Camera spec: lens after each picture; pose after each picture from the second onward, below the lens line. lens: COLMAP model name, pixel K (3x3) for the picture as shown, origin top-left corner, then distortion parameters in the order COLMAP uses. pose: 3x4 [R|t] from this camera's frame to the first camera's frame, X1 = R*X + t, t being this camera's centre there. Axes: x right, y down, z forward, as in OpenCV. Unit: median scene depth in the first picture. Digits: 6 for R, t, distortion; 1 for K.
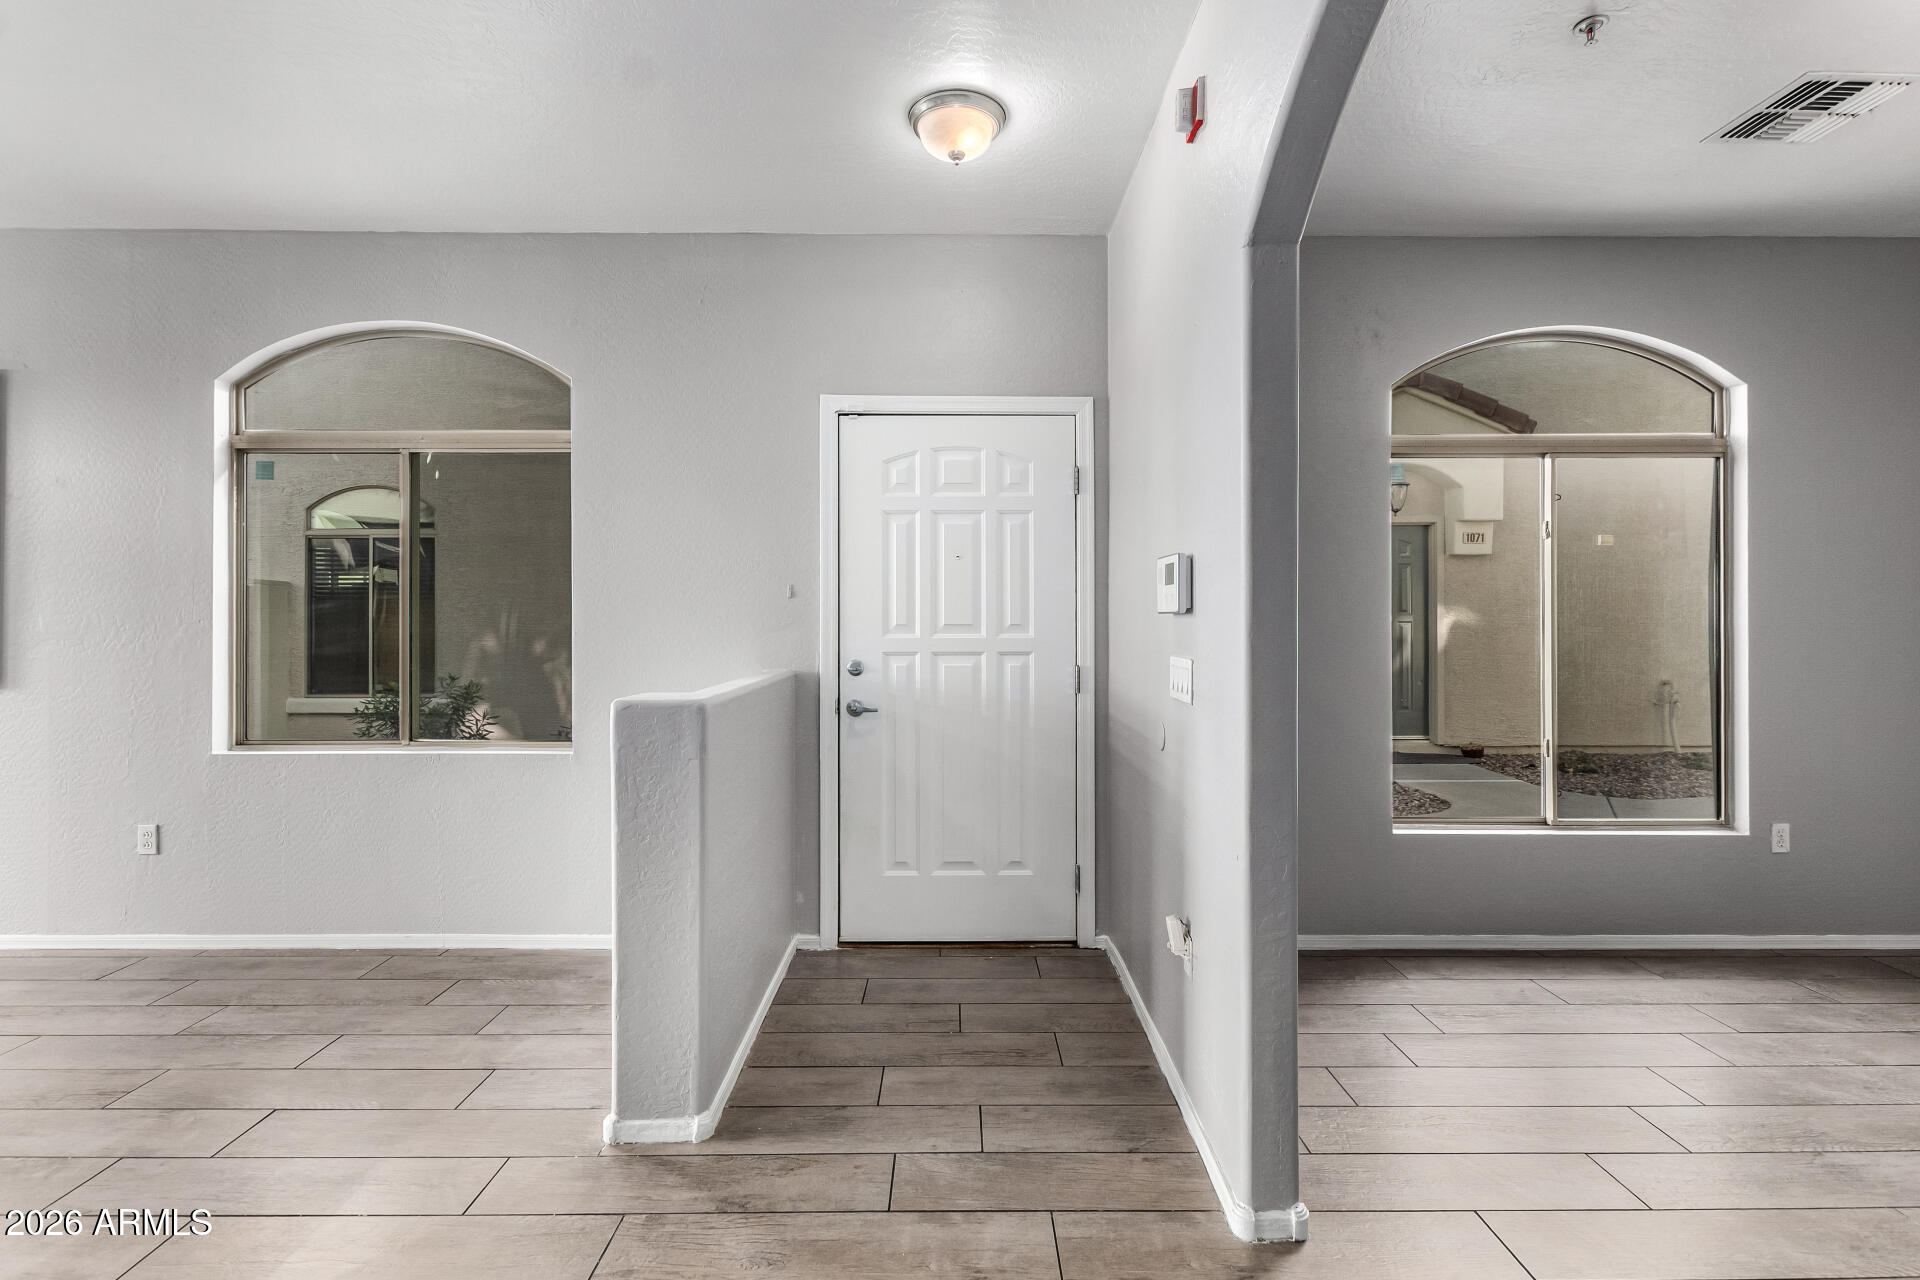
lens RADIAL K [[883.7, 0, 950.2], [0, 883.7, 626.2], [0, 0, 1]] dist [-0.001047, -0.001216]
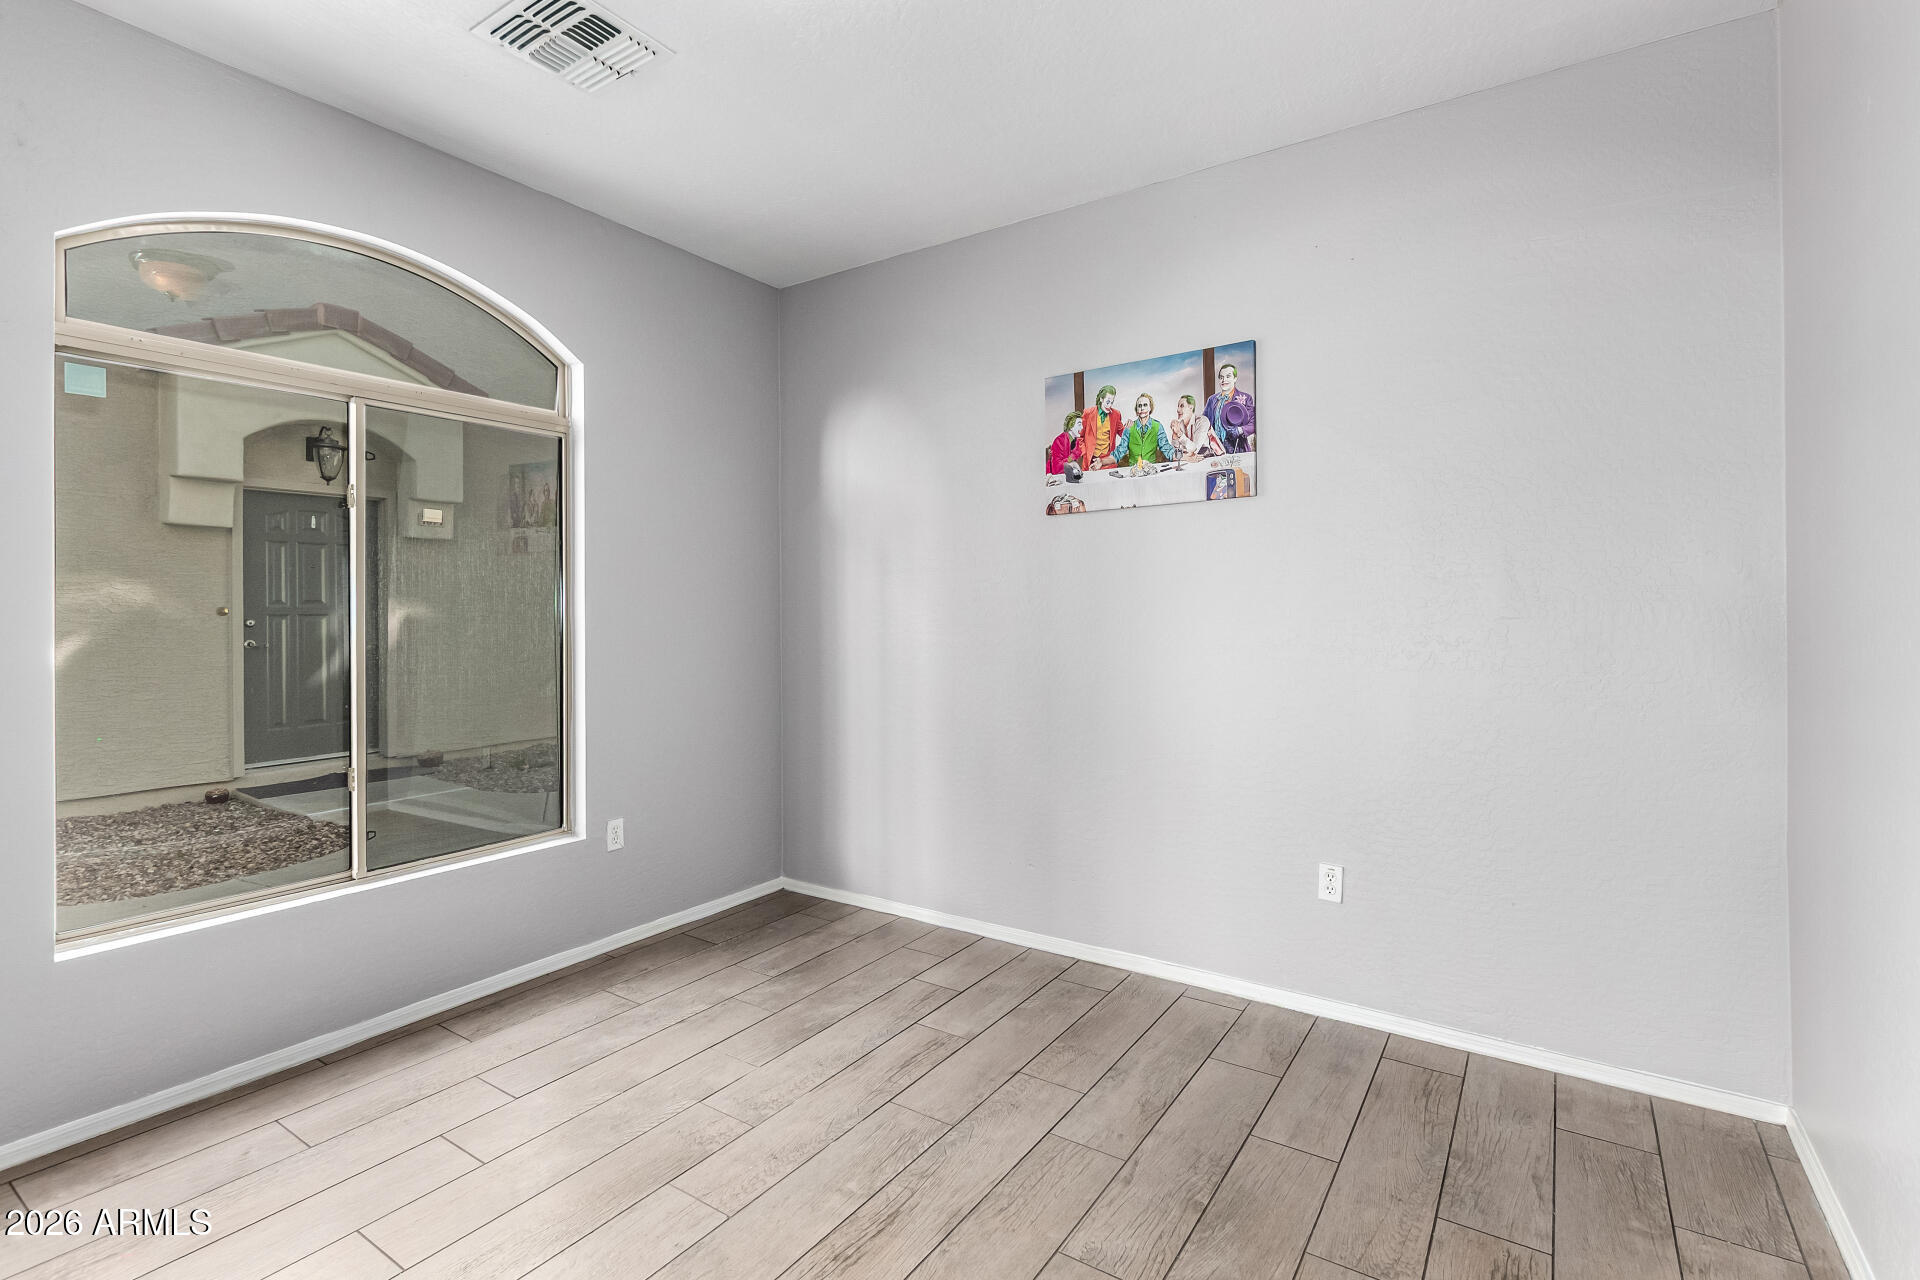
lens RADIAL K [[883.7, 0, 945.3], [0, 883.7, 622.0], [0, 0, 1]] dist [-0.001047, -0.001216]
pose [[0.572473, -0.011632, 0.819841, 0.349729], [0.008035, 0.999931, 0.008577, -0.001282], [-0.819884, 0.001677, 0.572527, 0.138079]]
